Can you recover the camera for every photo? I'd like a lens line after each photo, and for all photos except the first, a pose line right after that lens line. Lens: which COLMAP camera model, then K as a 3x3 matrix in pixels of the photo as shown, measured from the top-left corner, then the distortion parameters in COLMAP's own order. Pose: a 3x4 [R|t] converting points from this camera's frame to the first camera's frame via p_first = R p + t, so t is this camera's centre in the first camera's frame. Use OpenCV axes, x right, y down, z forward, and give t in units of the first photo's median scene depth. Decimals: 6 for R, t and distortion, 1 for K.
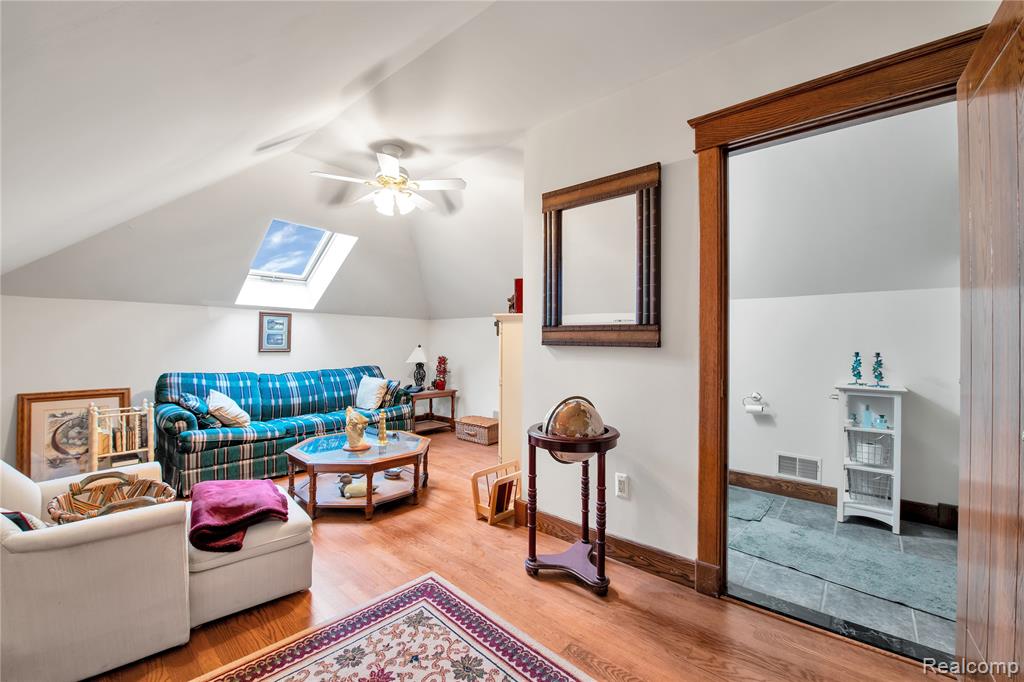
lens RADIAL K [[421.8, 0, 513.5], [0, 421.8, 340.2], [0, 0, 1]] dist [-0.001100, -0.000040]
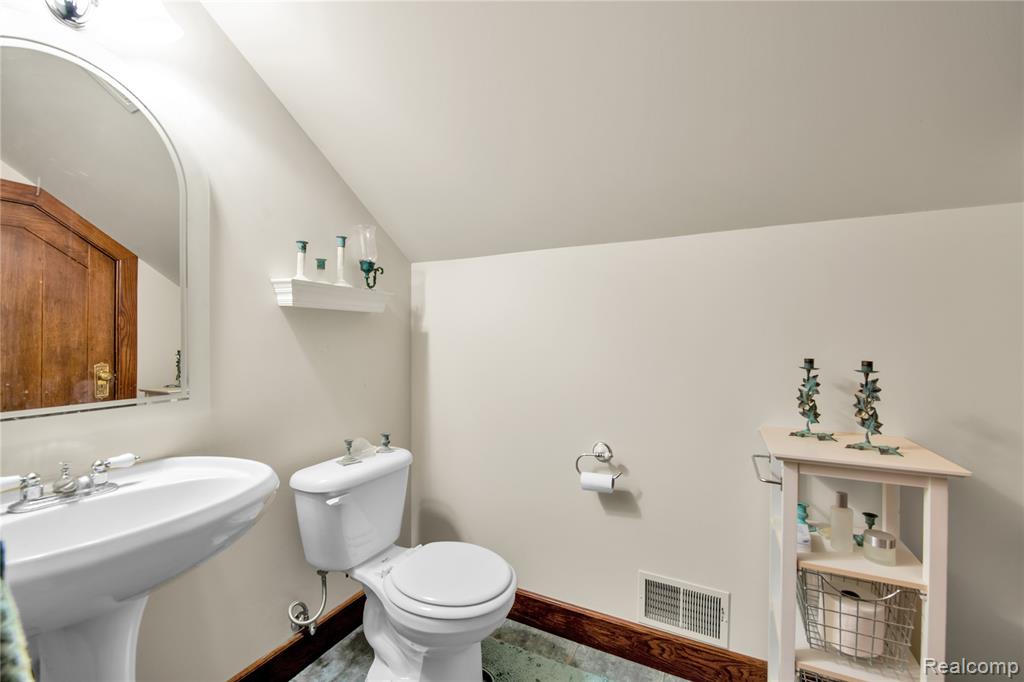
lens RADIAL K [[421.8, 0, 511.8], [0, 421.8, 339.4], [0, 0, 1]] dist [-0.001100, -0.000040]
pose [[0.974953, -0.002982, 0.222391, 0.409390], [-0.000051, 0.999907, 0.013633, 0.003281], [-0.222411, -0.013303, 0.974862, 0.623698]]
